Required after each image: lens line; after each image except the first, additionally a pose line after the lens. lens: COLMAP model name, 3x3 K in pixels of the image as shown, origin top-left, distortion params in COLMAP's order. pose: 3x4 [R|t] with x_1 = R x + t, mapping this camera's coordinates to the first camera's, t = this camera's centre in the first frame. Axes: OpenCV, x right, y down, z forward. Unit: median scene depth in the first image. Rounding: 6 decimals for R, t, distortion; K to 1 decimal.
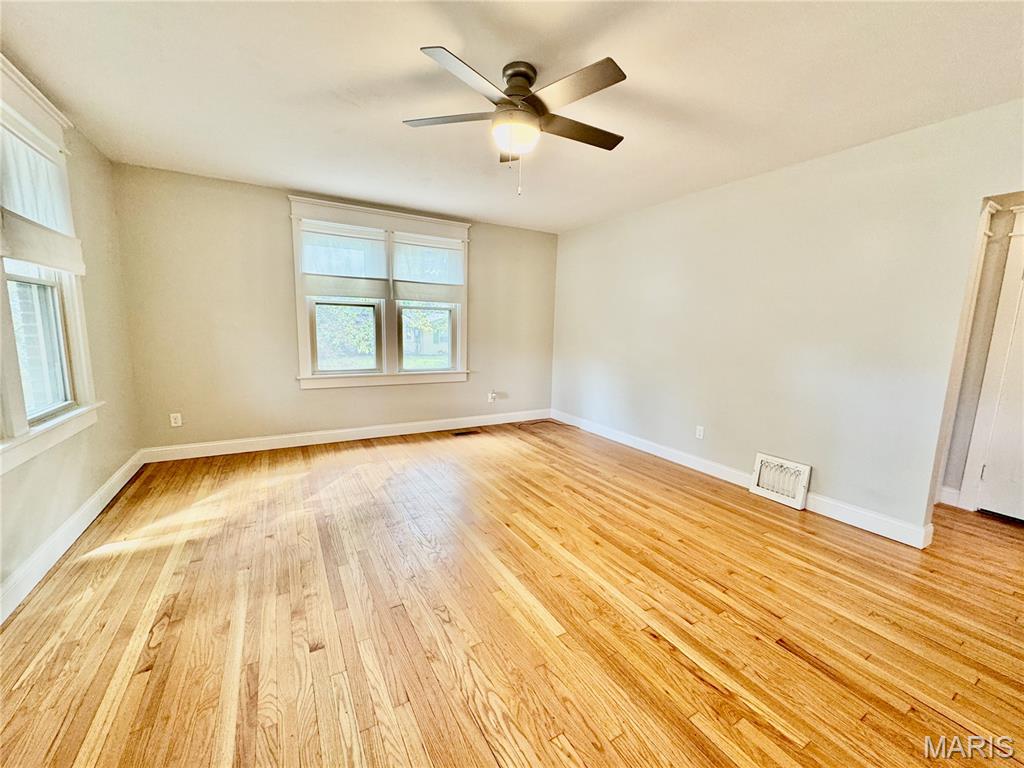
lens RADIAL K [[407.7, 0, 512.2], [0, 407.7, 387.4], [0, 0, 1]] dist [-0.002205, 0.000023]
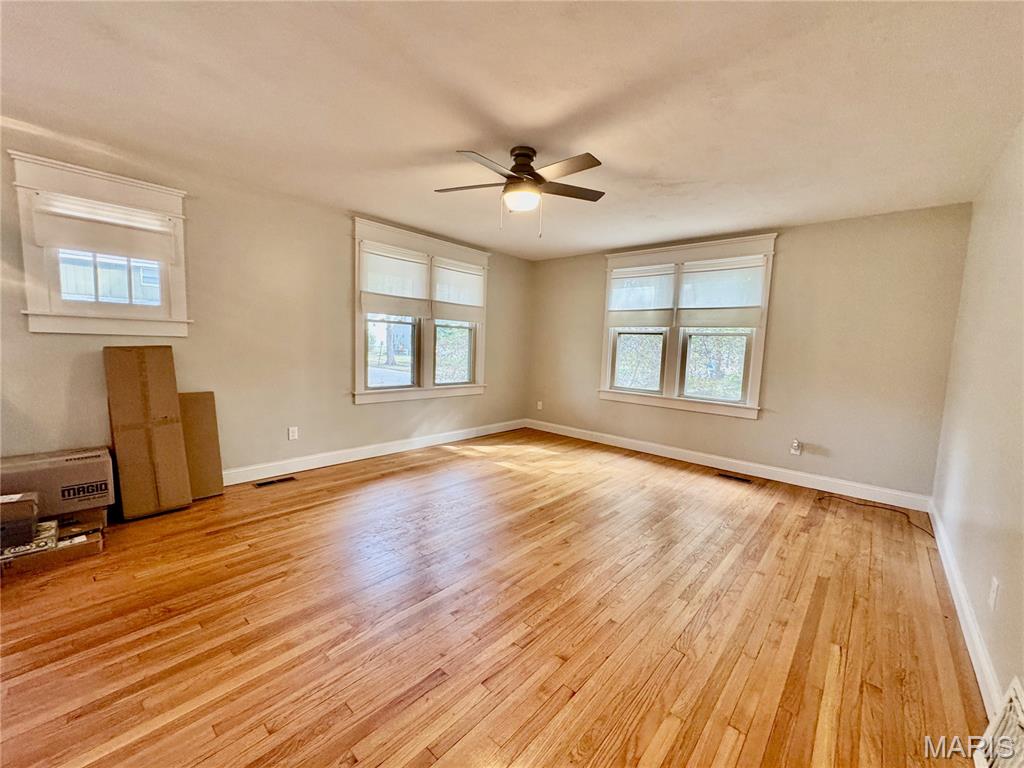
lens RADIAL K [[407.7, 0, 507.7], [0, 407.7, 385.4], [0, 0, 1]] dist [-0.002205, 0.000023]
pose [[0.298244, 0.082271, -0.950937, 0.599174], [-0.171214, 0.984730, 0.031497, -0.026755], [0.939008, 0.153420, 0.307776, 0.297264]]
